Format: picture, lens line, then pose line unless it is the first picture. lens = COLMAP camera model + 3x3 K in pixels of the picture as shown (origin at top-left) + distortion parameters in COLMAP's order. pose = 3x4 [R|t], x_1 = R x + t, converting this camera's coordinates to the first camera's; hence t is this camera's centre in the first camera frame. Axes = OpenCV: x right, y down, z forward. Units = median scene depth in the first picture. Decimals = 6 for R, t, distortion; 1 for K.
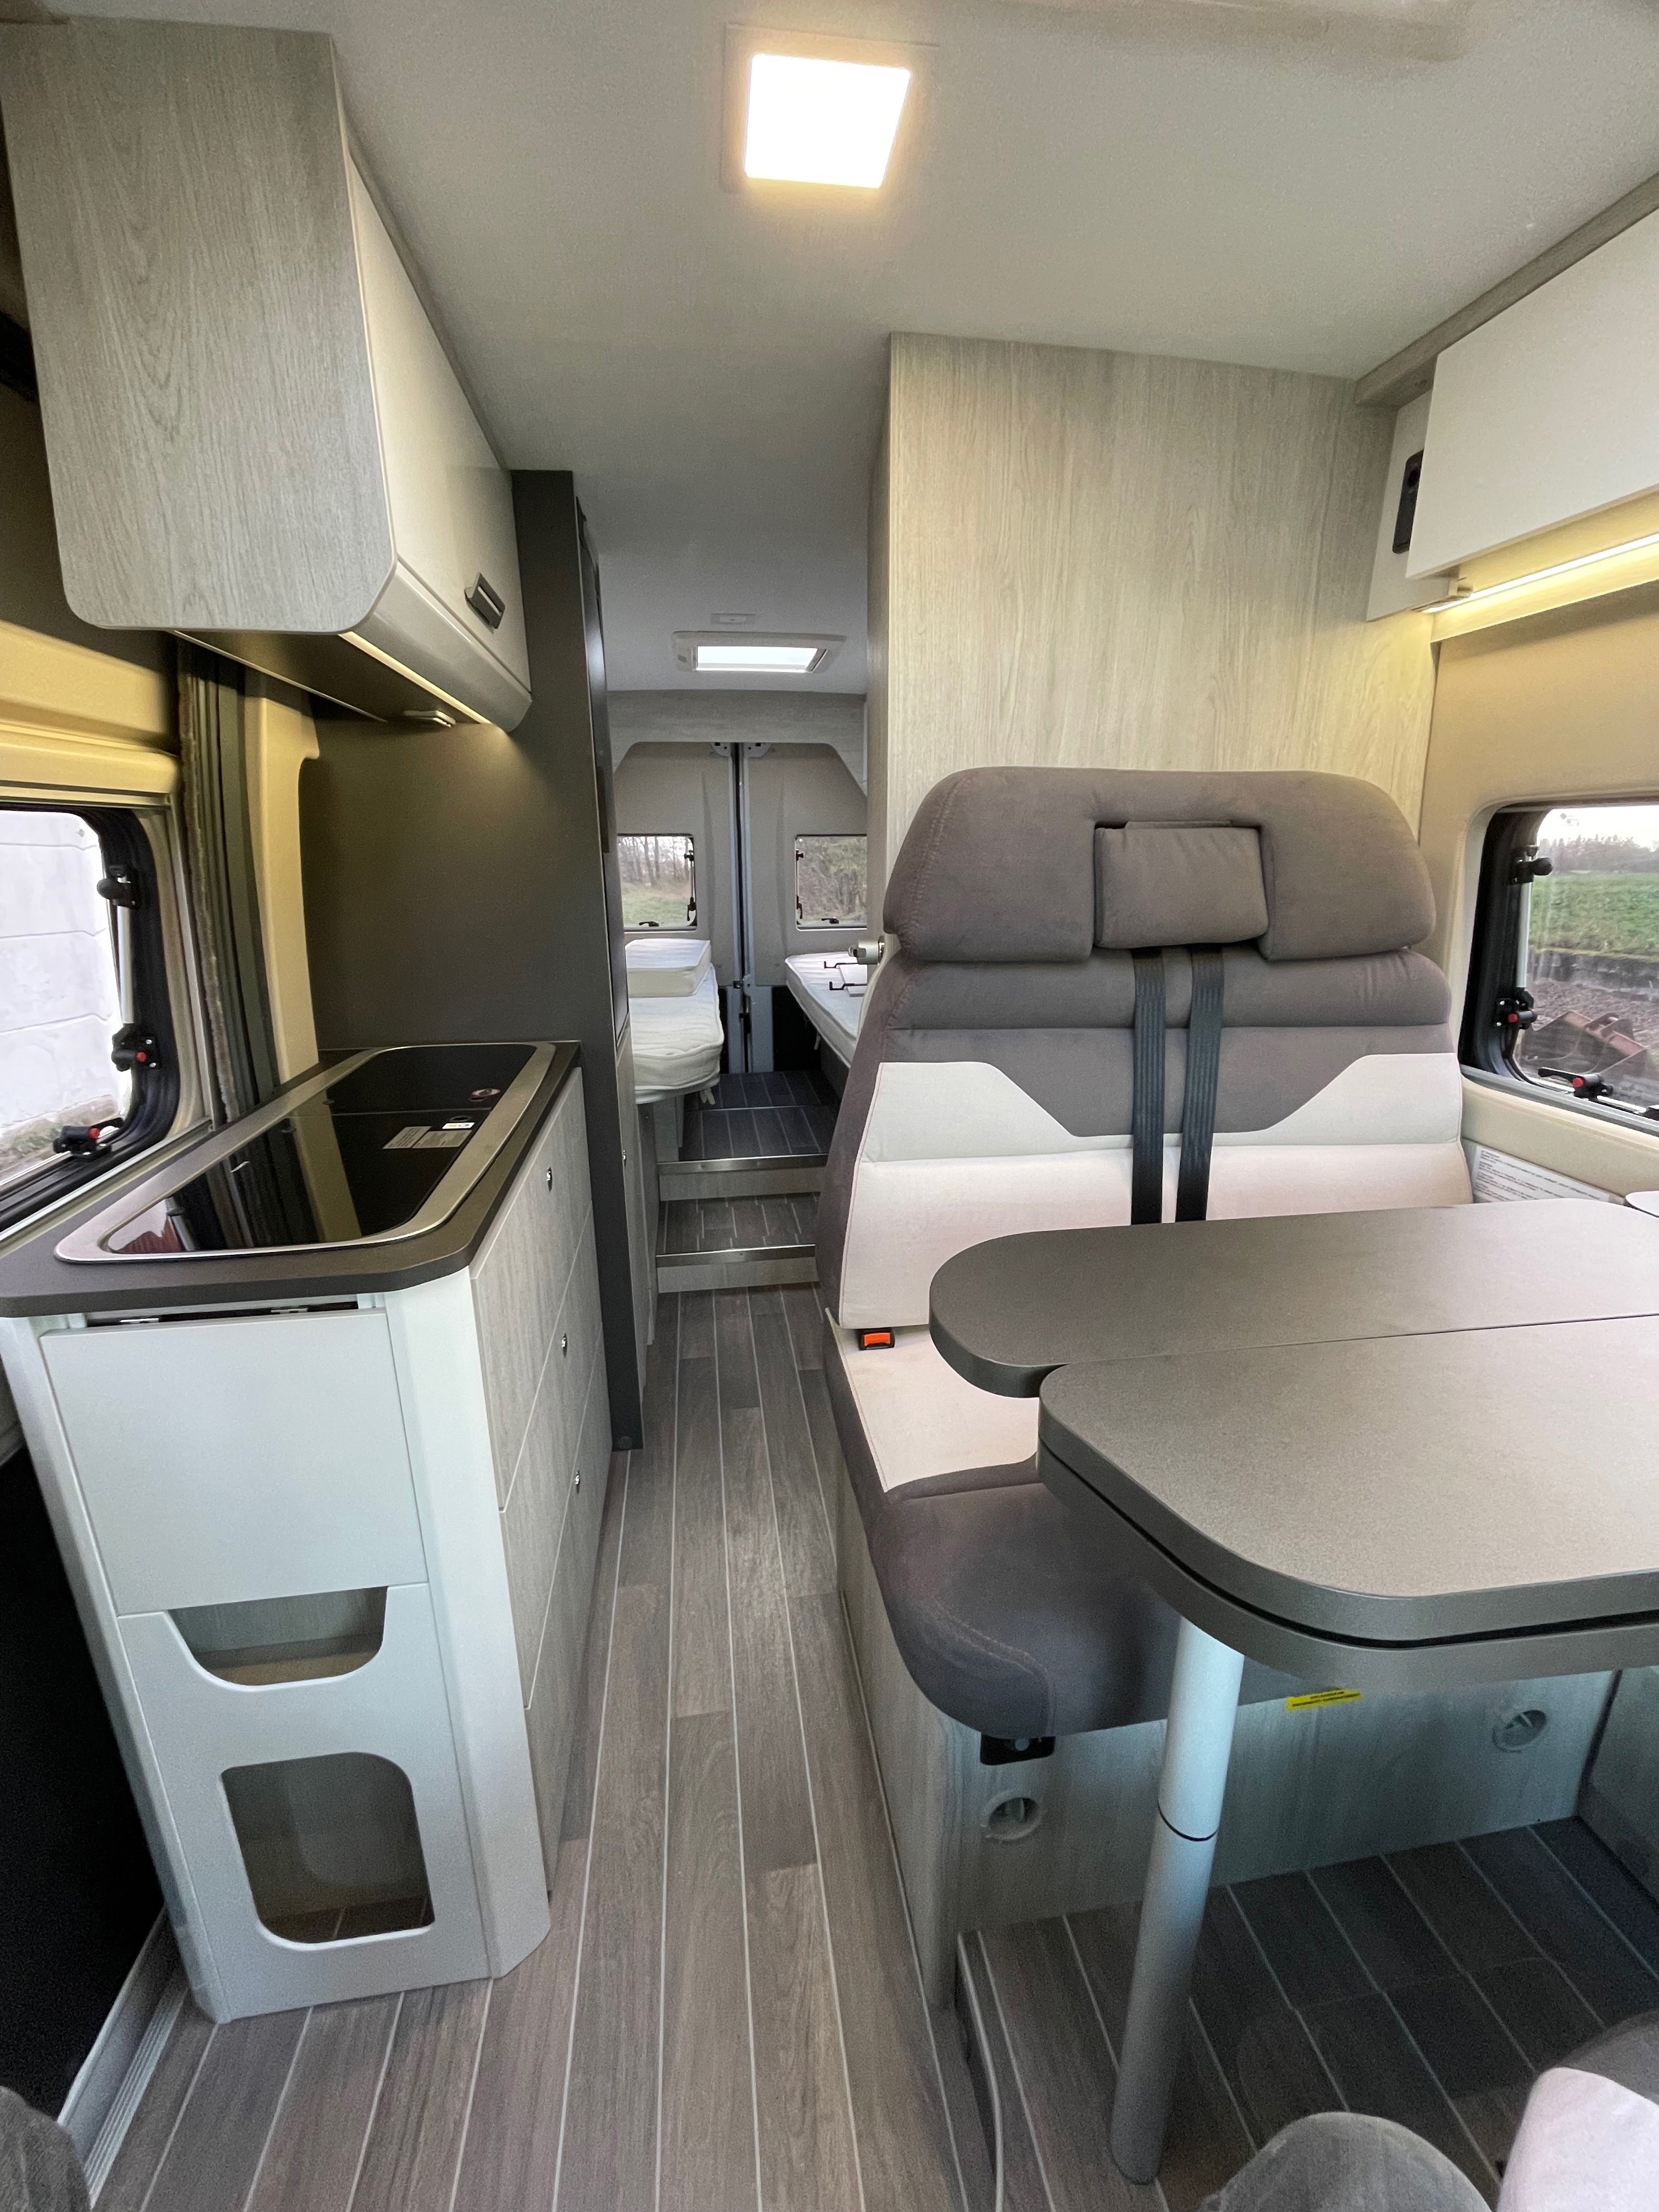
lens RADIAL K [[893.5, 0, 828.4], [0, 893.5, 1106.8], [0, 0, 1]] dist [-0.008820, -0.000916]
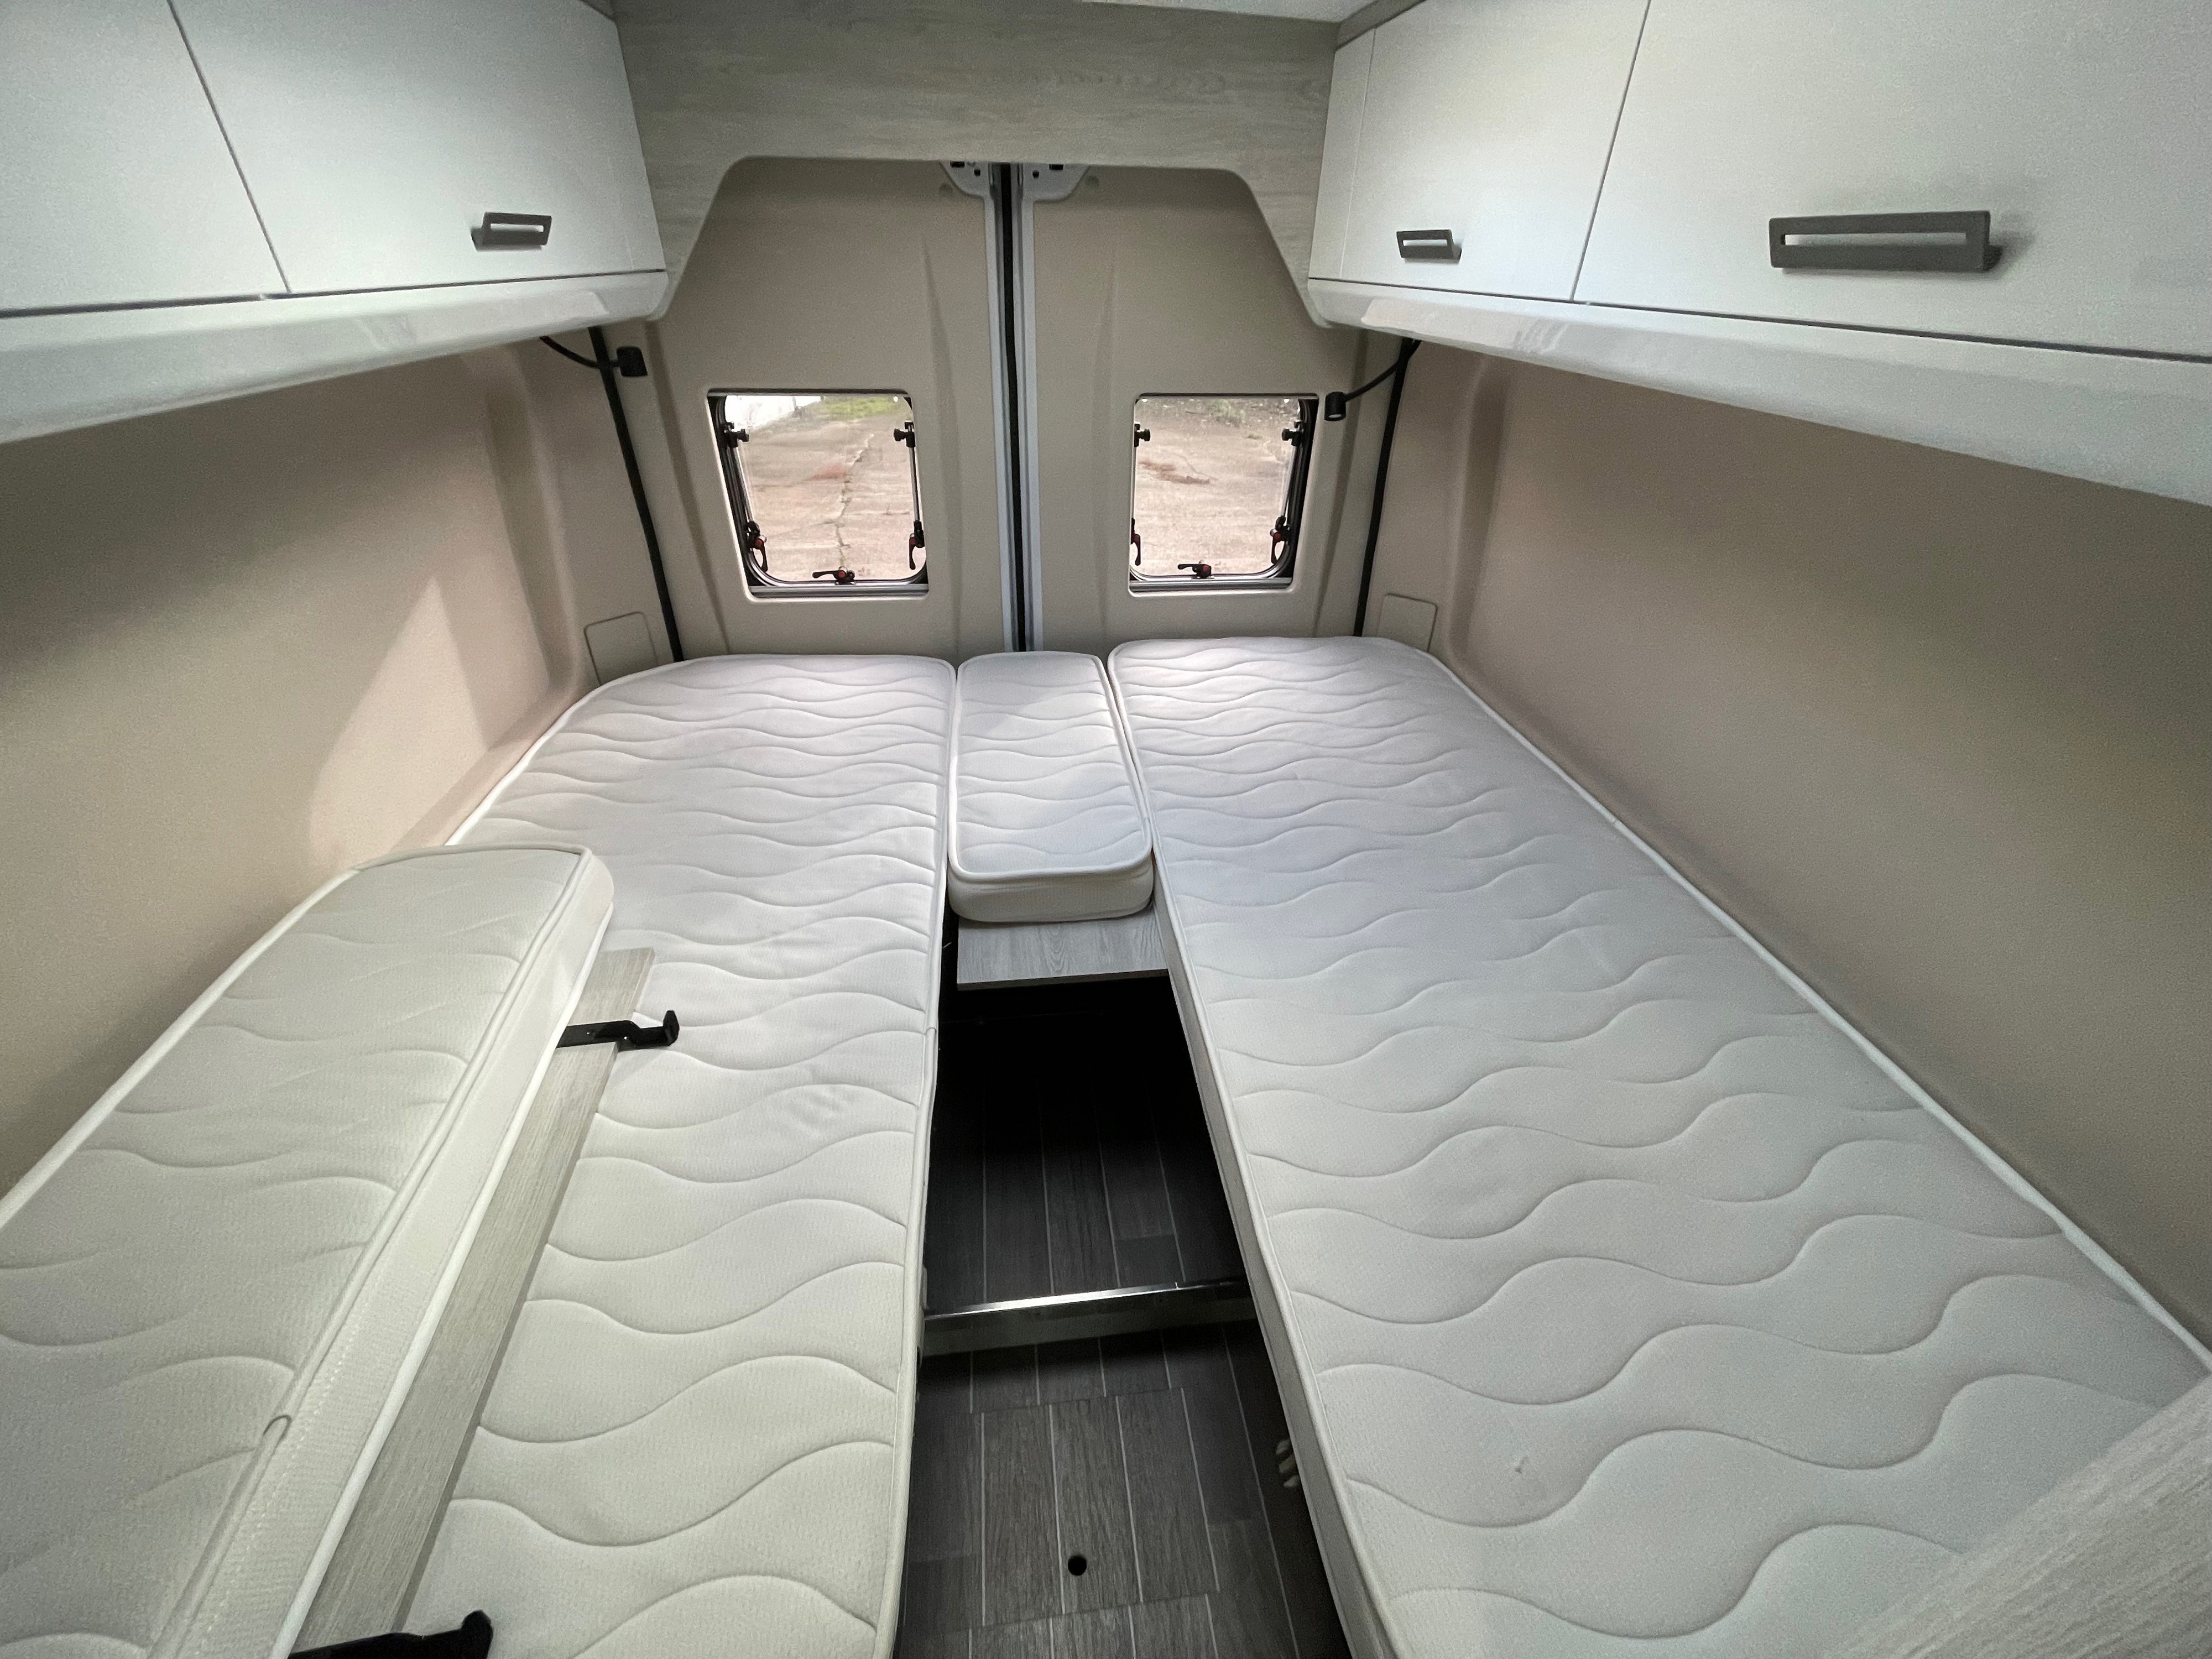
lens RADIAL K [[893.5, 0, 1106.4], [0, 893.5, 817.7], [0, 0, 1]] dist [-0.008820, -0.000916]
pose [[0.999473, 0.030881, -0.009958, -0.040341], [-0.027095, 0.963187, 0.267462, -0.214573], [0.017851, -0.267052, 0.963517, 0.495389]]
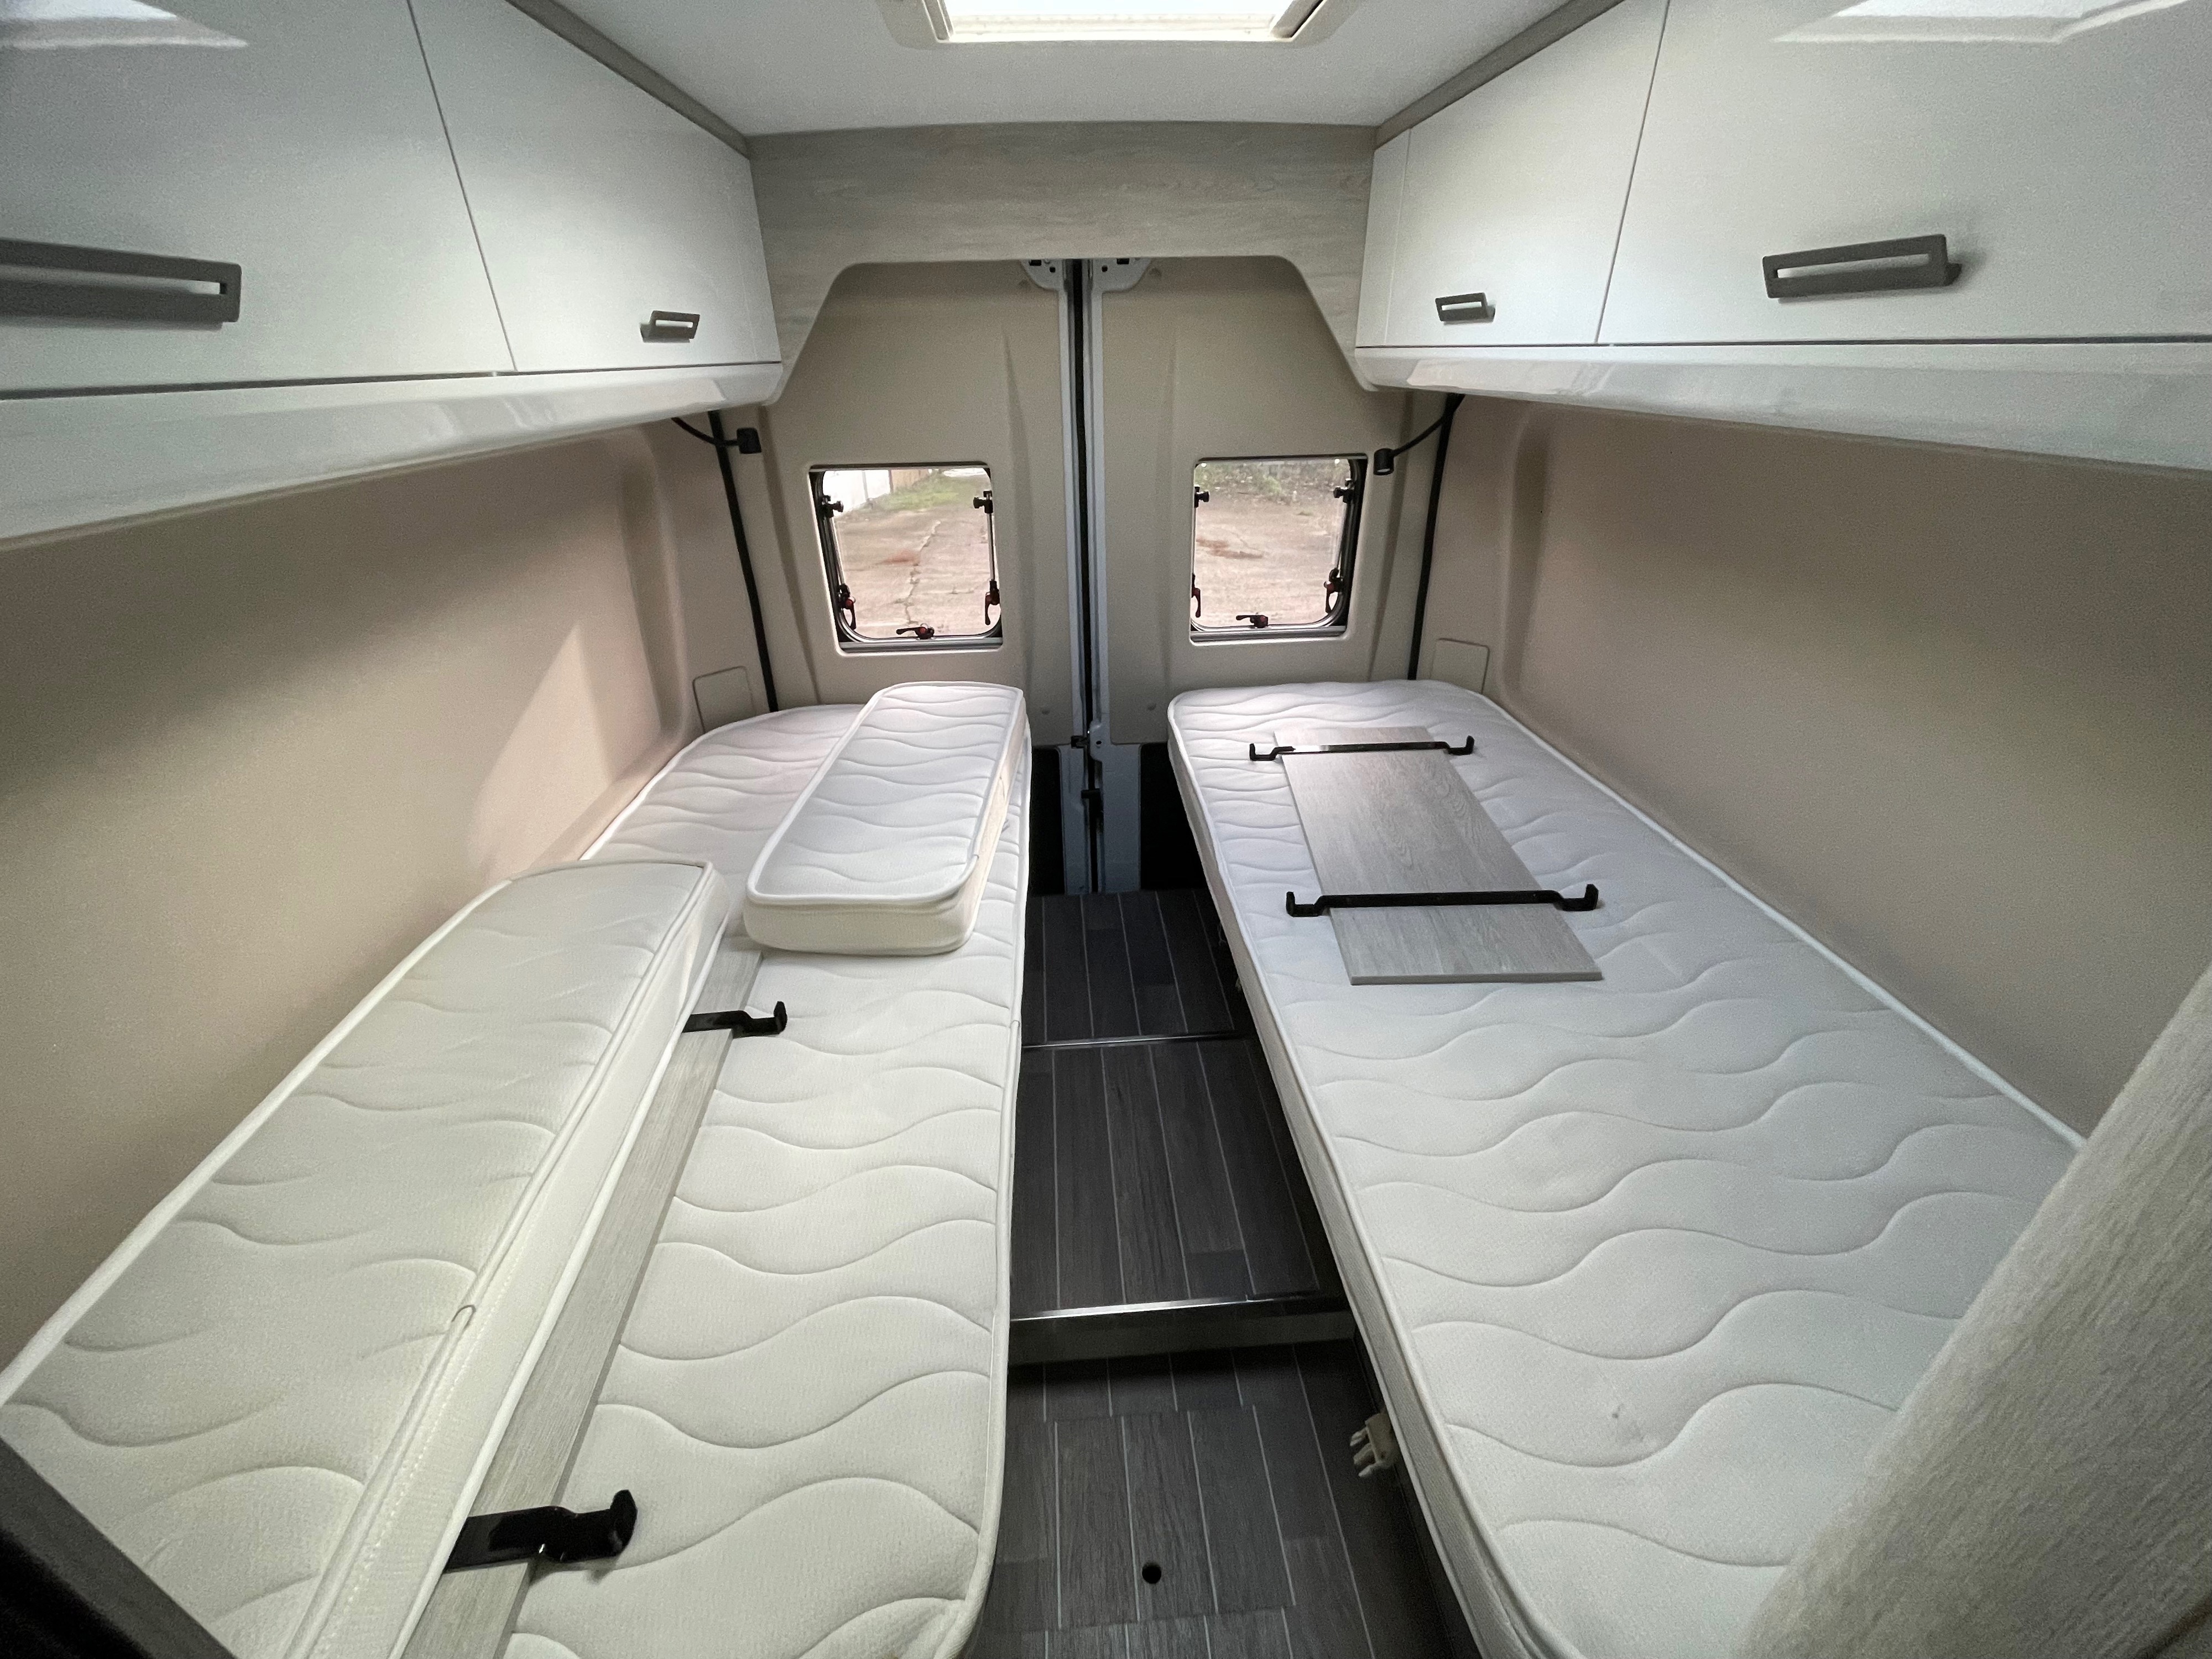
lens RADIAL K [[893.5, 0, 1101.9], [0, 893.5, 821.4], [0, 0, 1]] dist [-0.008820, -0.000916]
pose [[0.996560, 0.023661, -0.079420, -0.044243], [-0.008027, 0.981428, 0.191663, -0.199259], [0.082480, -0.190366, 0.978242, 0.468718]]
